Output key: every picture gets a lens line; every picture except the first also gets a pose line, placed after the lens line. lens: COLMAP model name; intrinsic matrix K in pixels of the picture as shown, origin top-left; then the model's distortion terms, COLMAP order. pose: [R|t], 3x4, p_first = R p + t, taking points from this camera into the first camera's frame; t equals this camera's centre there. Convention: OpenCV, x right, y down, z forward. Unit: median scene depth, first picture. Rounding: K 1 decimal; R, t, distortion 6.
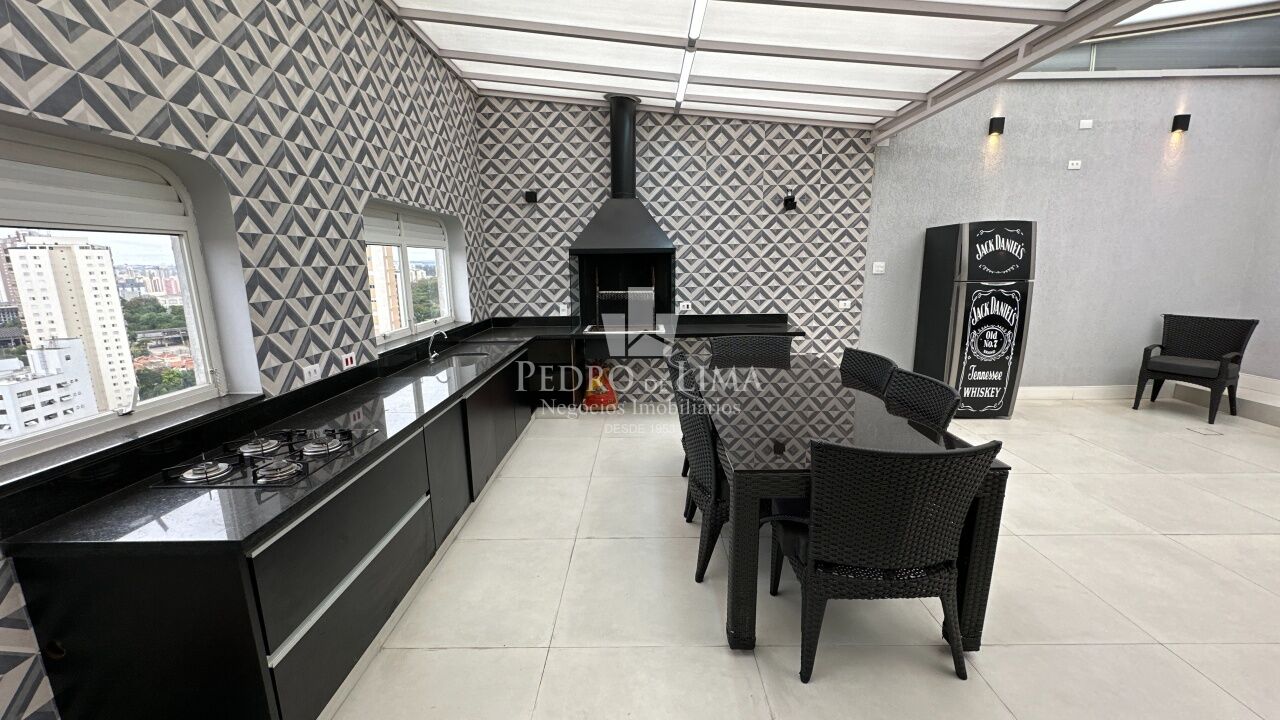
lens RADIAL K [[509.3, 0, 641.0], [0, 509.3, 360.8], [0, 0, 1]] dist [-0.003758, 0.000516]
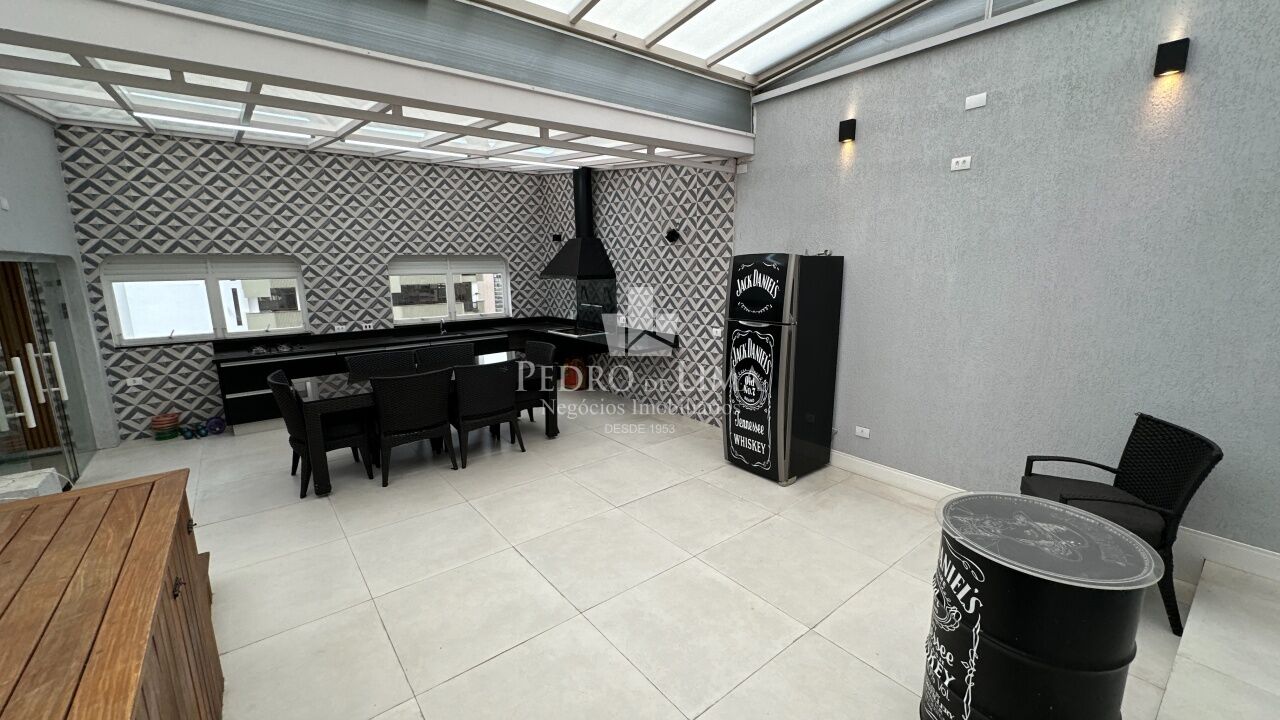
lens RADIAL K [[509.3, 0, 641.0], [0, 509.3, 360.8], [0, 0, 1]] dist [-0.003758, 0.000516]
pose [[0.628904, 0.150505, -0.762776, 1.148804], [-0.146191, 0.986476, 0.074110, -0.114328], [0.763615, 0.064903, 0.642402, 0.256030]]
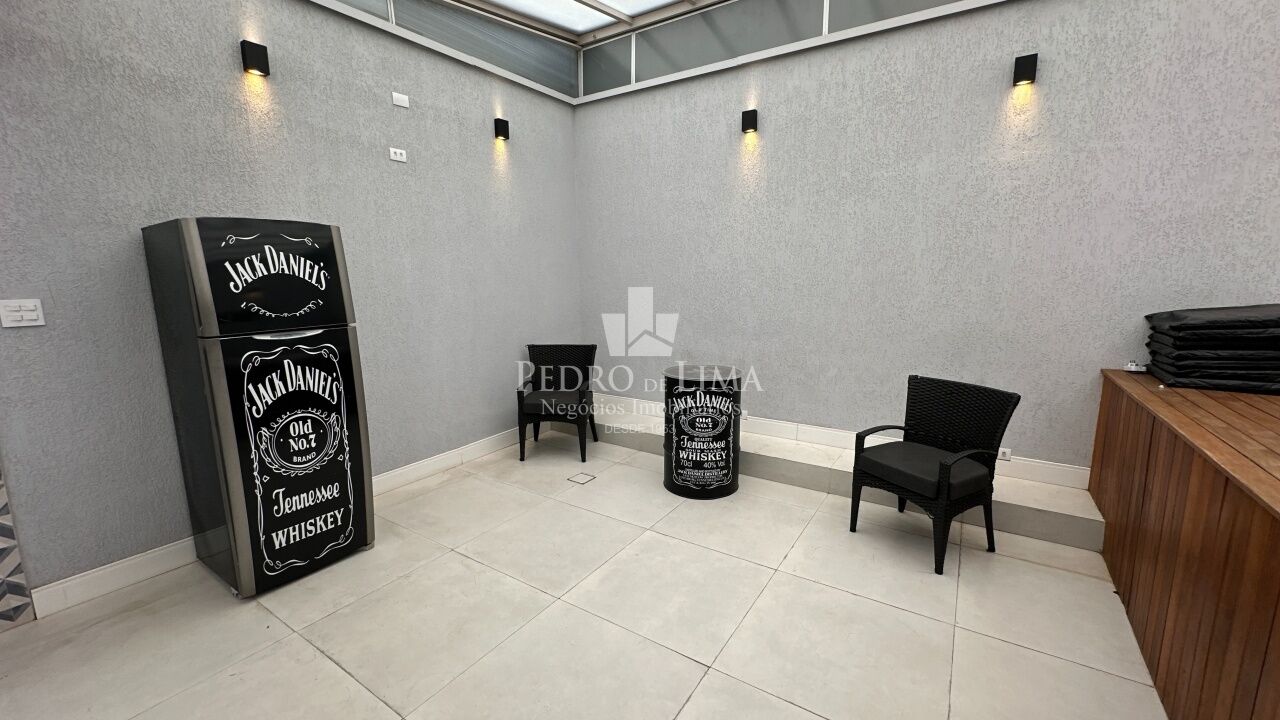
lens RADIAL K [[509.3, 0, 641.0], [0, 509.3, 360.8], [0, 0, 1]] dist [-0.003758, 0.000516]
pose [[0.541692, -0.136724, 0.829383, 0.408645], [0.166686, 0.984561, 0.053439, -0.082851], [-0.823885, 0.109299, 0.556118, 0.354867]]
